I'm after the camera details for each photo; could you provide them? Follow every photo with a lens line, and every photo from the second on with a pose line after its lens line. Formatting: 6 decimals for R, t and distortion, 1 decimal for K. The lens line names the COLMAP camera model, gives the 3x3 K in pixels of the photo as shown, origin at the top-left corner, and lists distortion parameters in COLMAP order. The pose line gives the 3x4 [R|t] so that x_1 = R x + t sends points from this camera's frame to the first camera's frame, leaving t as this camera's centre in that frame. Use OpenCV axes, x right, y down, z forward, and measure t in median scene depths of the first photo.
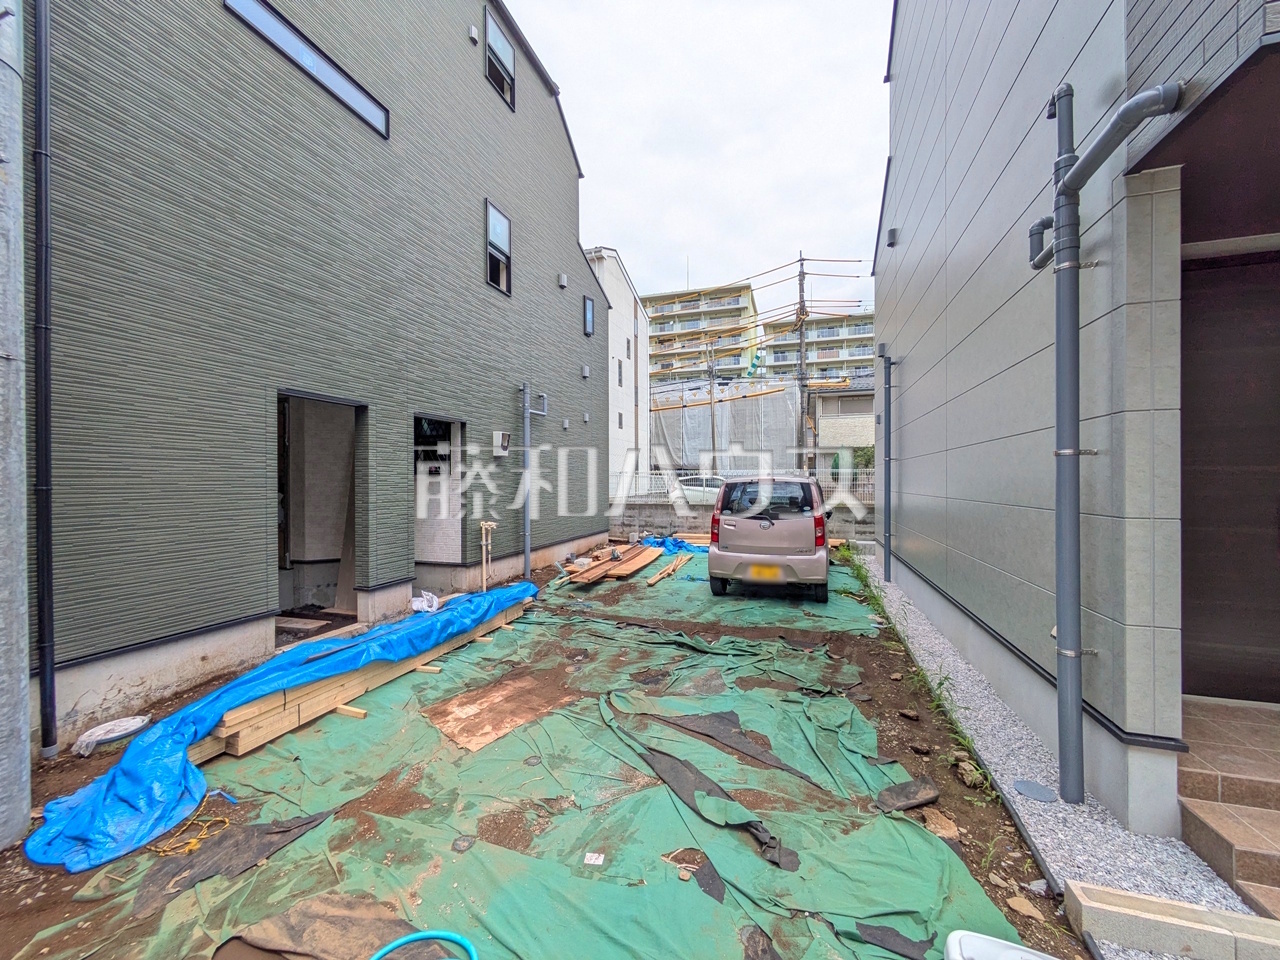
lens RADIAL K [[511.4, 0, 636.3], [0, 511.4, 481.7], [0, 0, 1]] dist [0.003237, 0.000096]
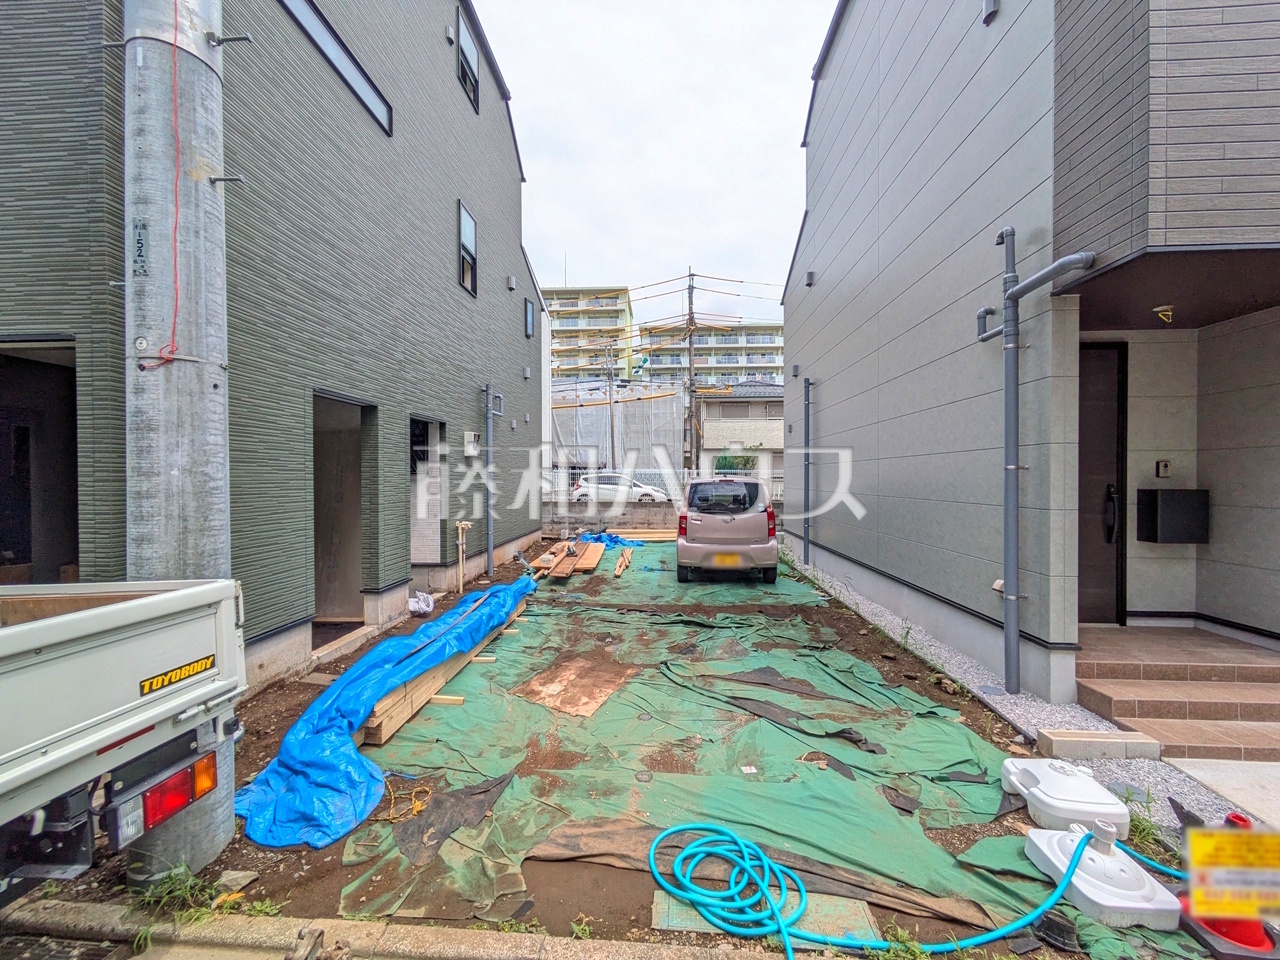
lens RADIAL K [[511.4, 0, 640.1], [0, 511.4, 480.8], [0, 0, 1]] dist [0.003237, 0.000096]
pose [[0.965605, 0.001604, 0.260010, -0.354554], [-0.002863, 0.999986, 0.004464, -0.011729], [-0.259999, -0.005054, 0.965596, -0.108093]]
